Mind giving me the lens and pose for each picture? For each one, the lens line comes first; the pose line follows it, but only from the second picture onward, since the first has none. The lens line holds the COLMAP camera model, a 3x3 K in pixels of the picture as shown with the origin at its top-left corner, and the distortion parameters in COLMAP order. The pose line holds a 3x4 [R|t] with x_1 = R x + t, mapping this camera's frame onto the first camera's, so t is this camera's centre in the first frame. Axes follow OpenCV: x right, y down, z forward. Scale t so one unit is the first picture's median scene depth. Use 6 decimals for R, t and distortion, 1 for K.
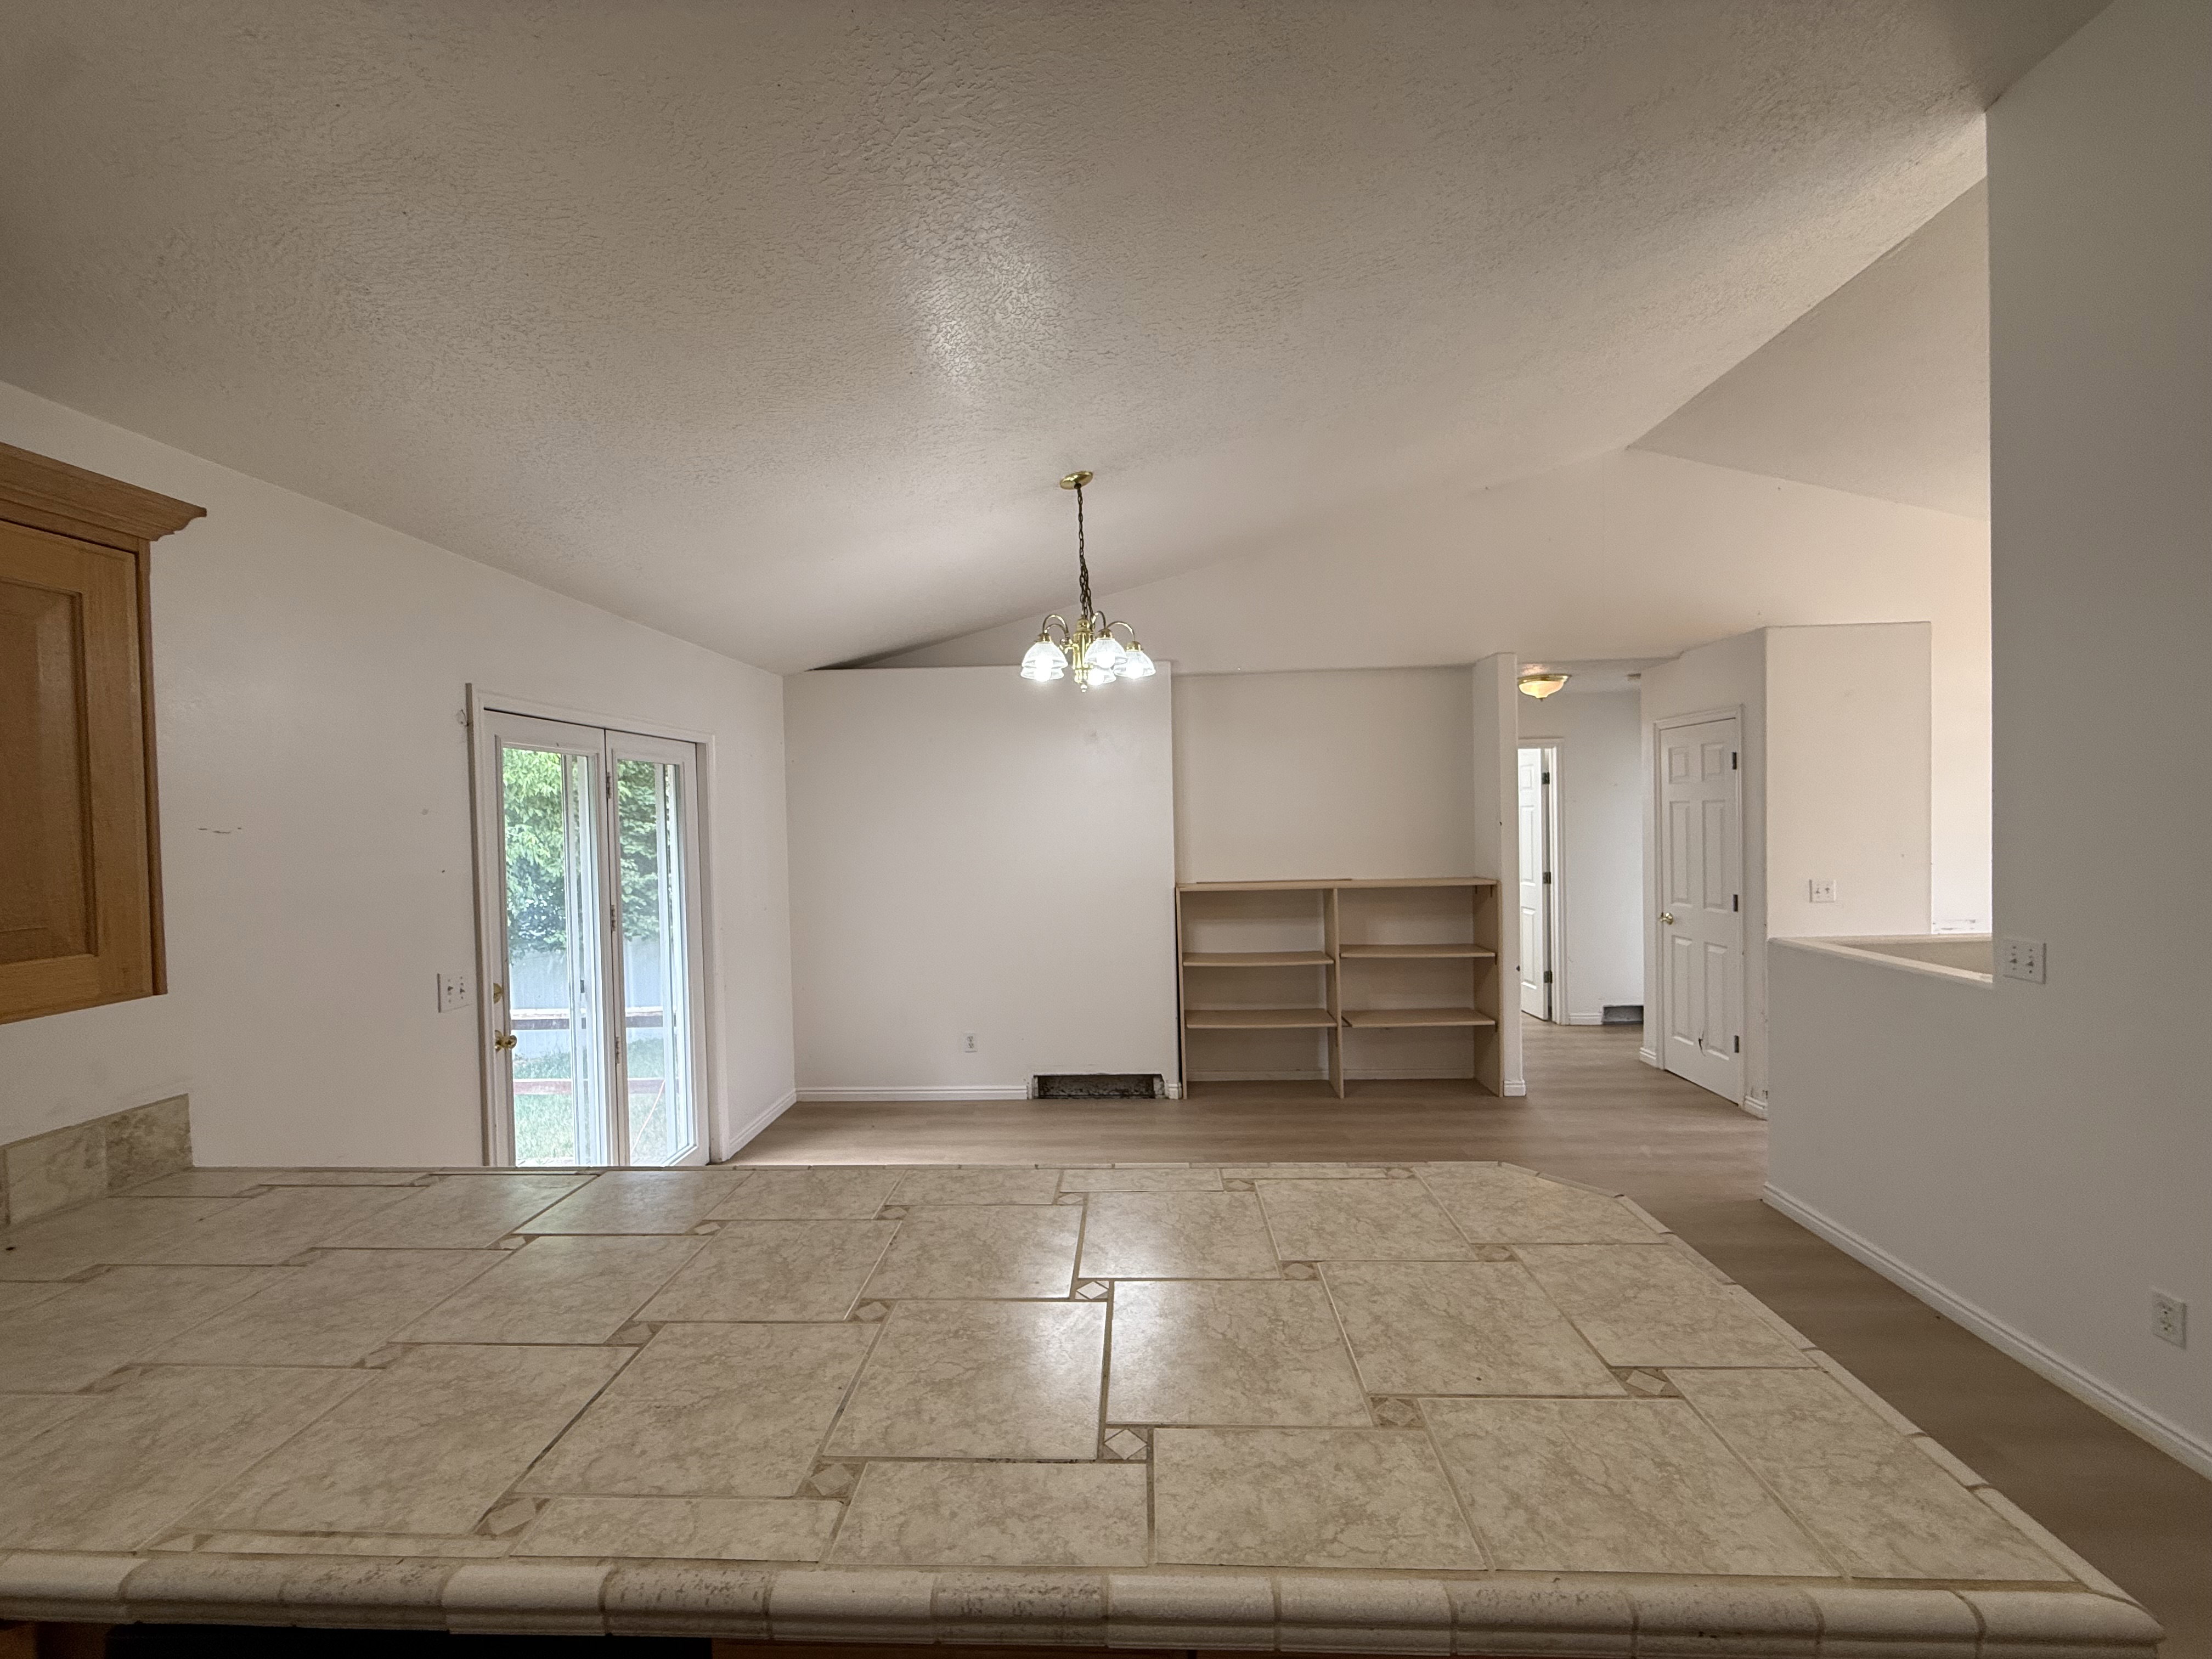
lens RADIAL K [[882.3, 0, 1099.5], [0, 882.3, 832.2], [0, 0, 1]] dist [0.000257, 0.000160]
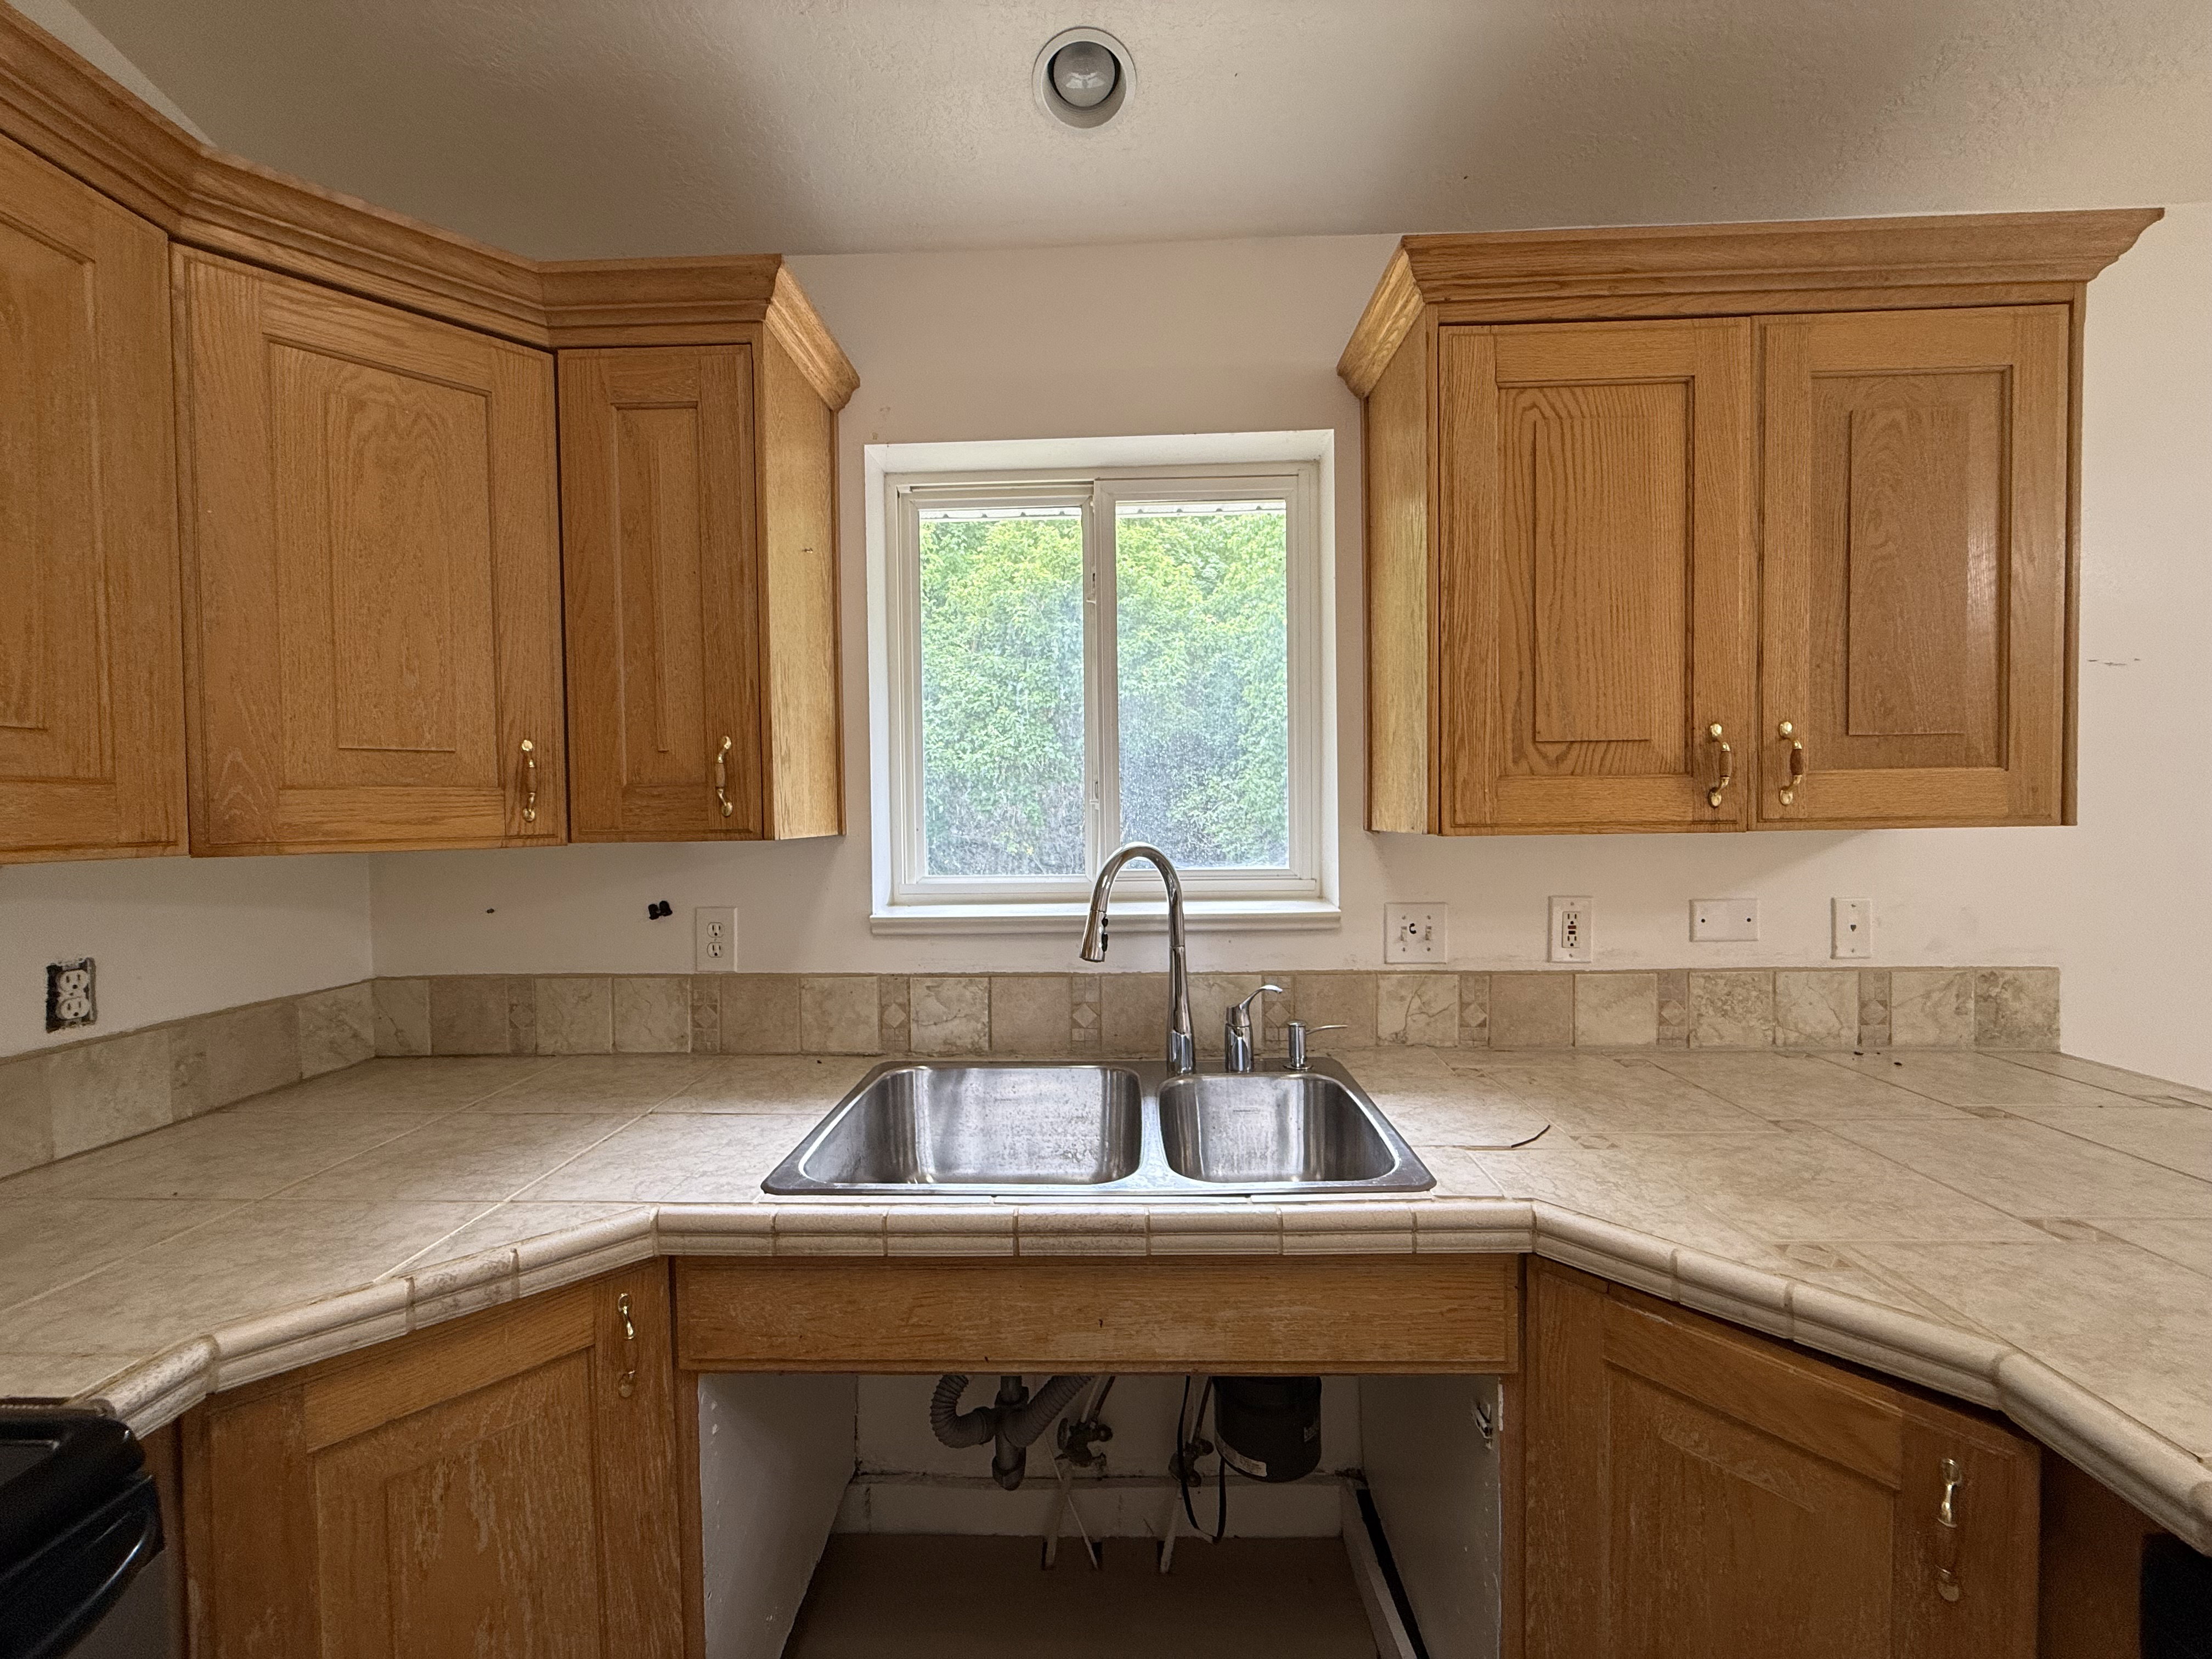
lens RADIAL K [[882.3, 0, 1099.5], [0, 882.3, 832.2], [0, 0, 1]] dist [0.000257, 0.000160]
pose [[0.017965, 0.045799, -0.998789, -0.113414], [-0.006366, 0.998935, 0.045691, 0.076562], [0.999818, 0.005538, 0.018238, 0.026054]]
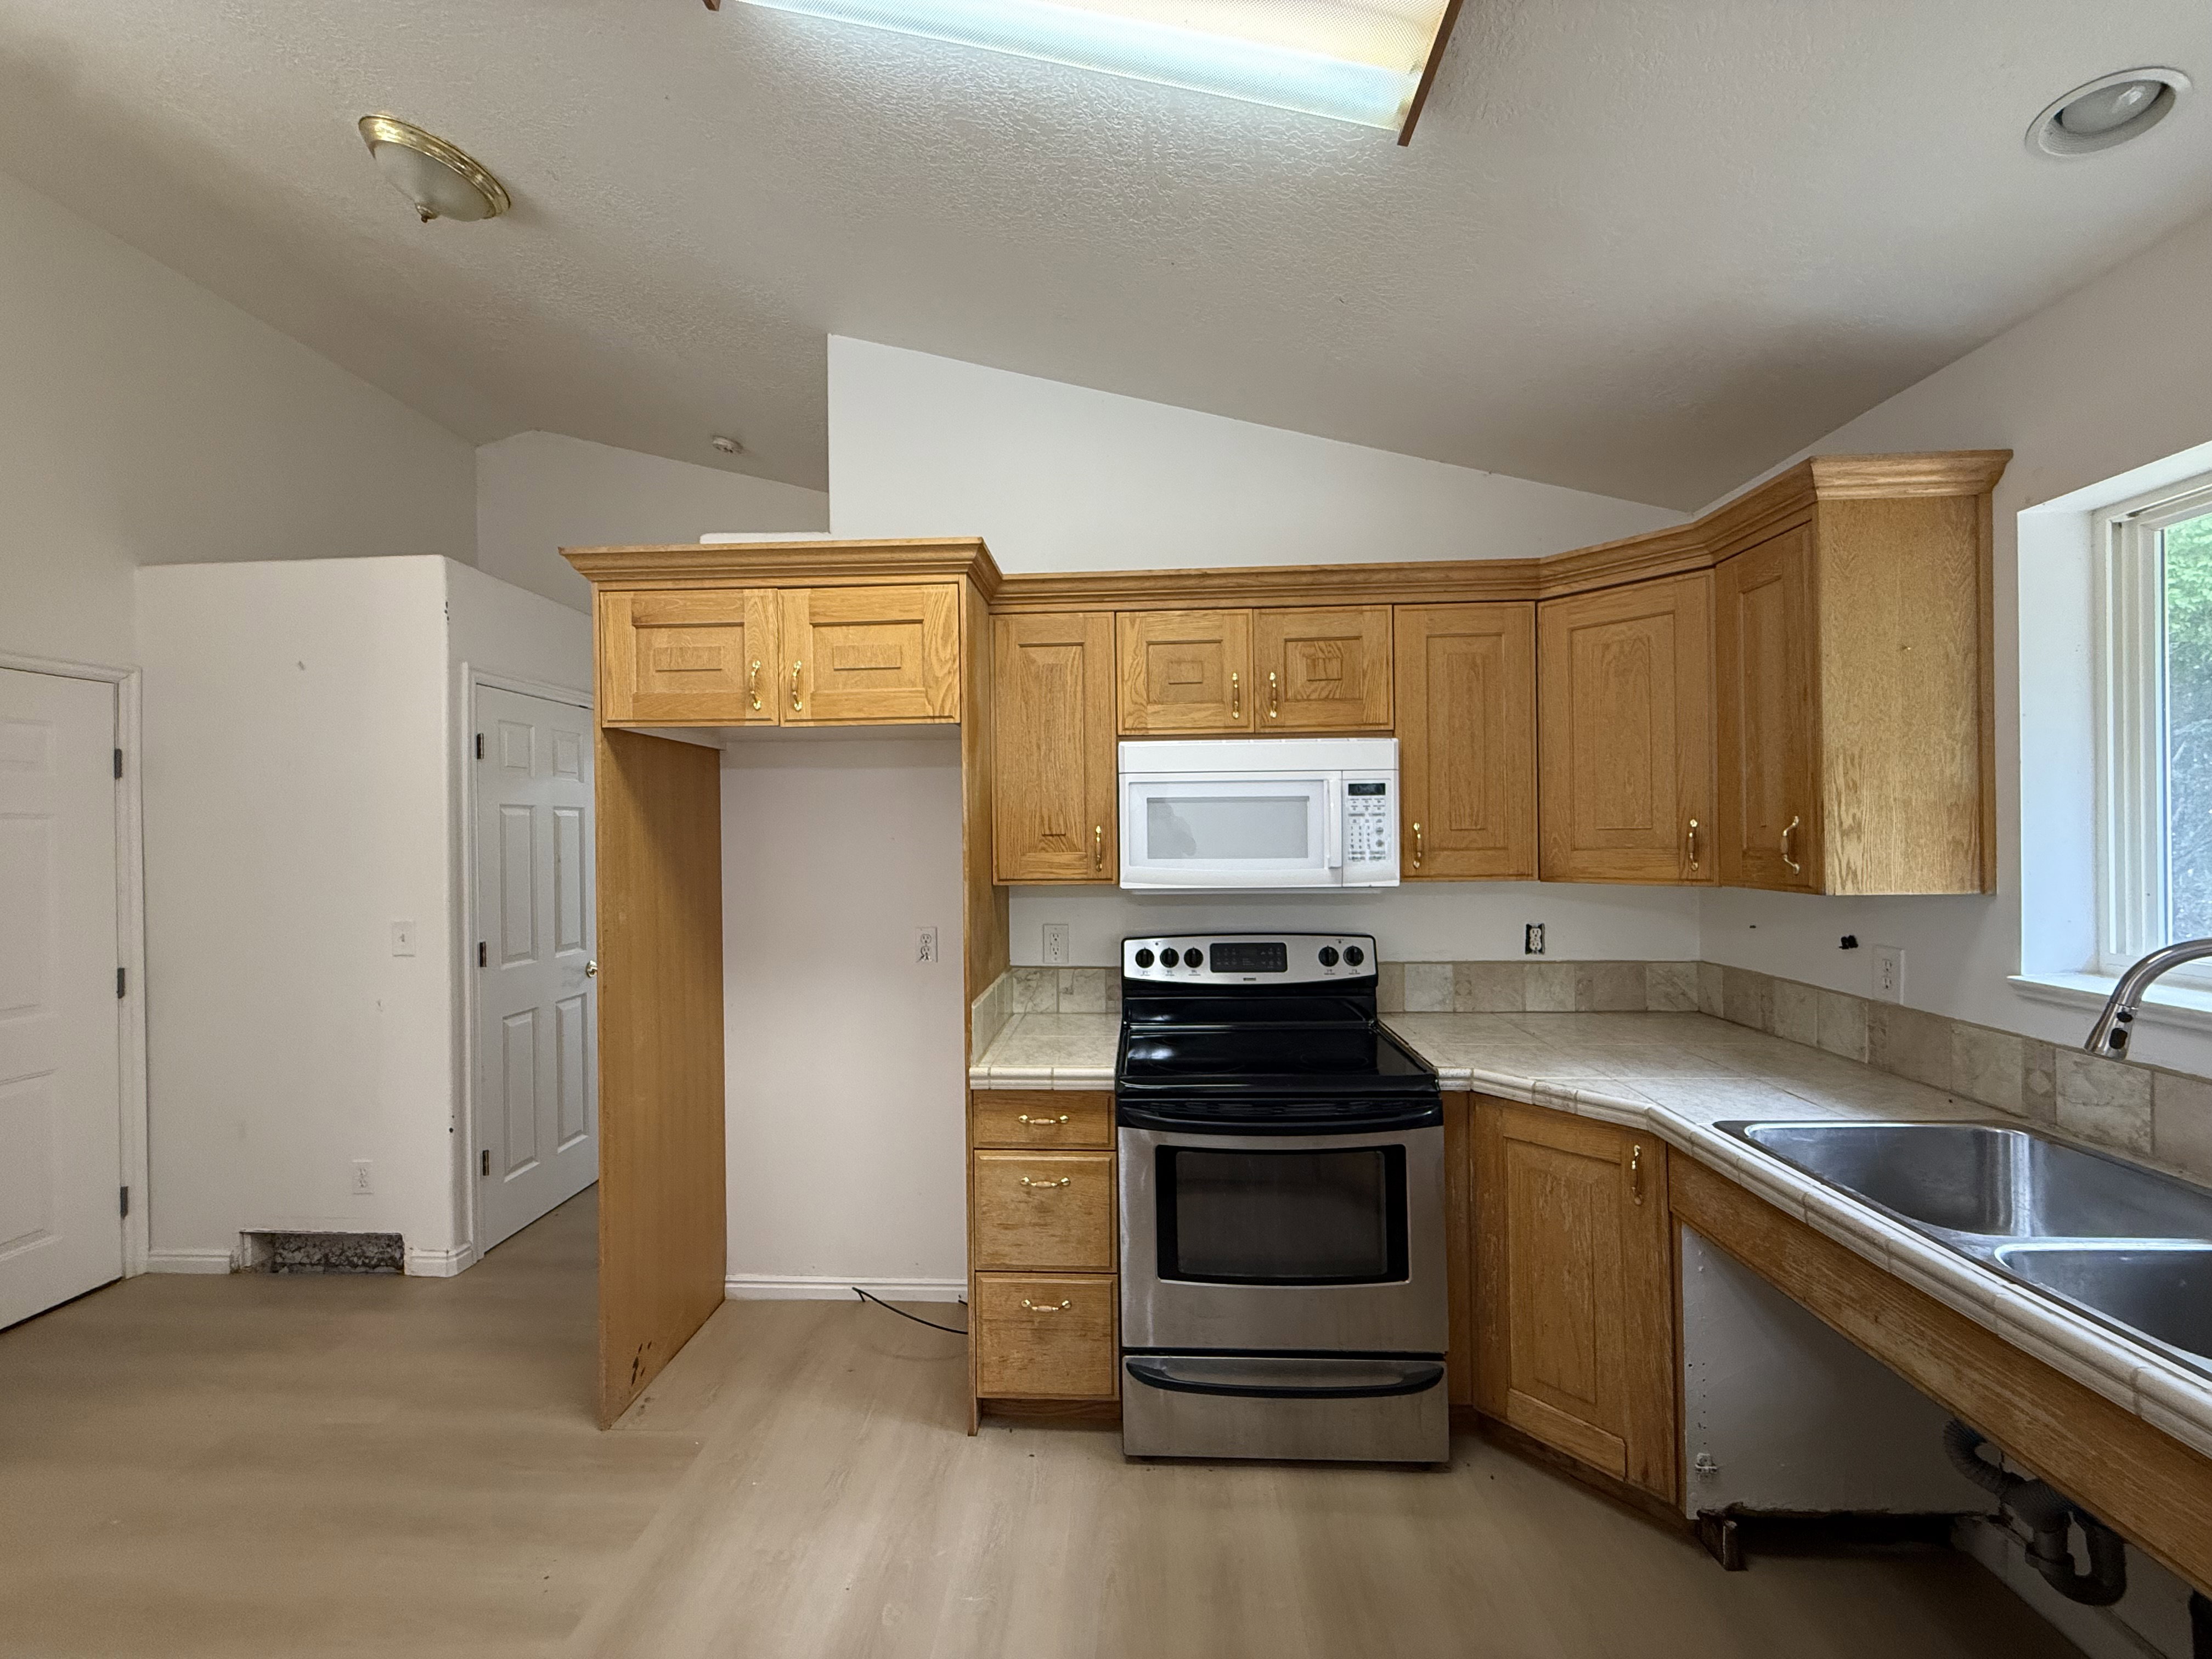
lens RADIAL K [[882.3, 0, 1099.5], [0, 882.3, 832.2], [0, 0, 1]] dist [0.000257, 0.000160]
pose [[-0.999348, 0.036096, 0.000608, -0.090100], [0.036101, 0.999150, 0.019893, 0.033413], [0.000111, 0.019902, -0.999802, 0.431974]]
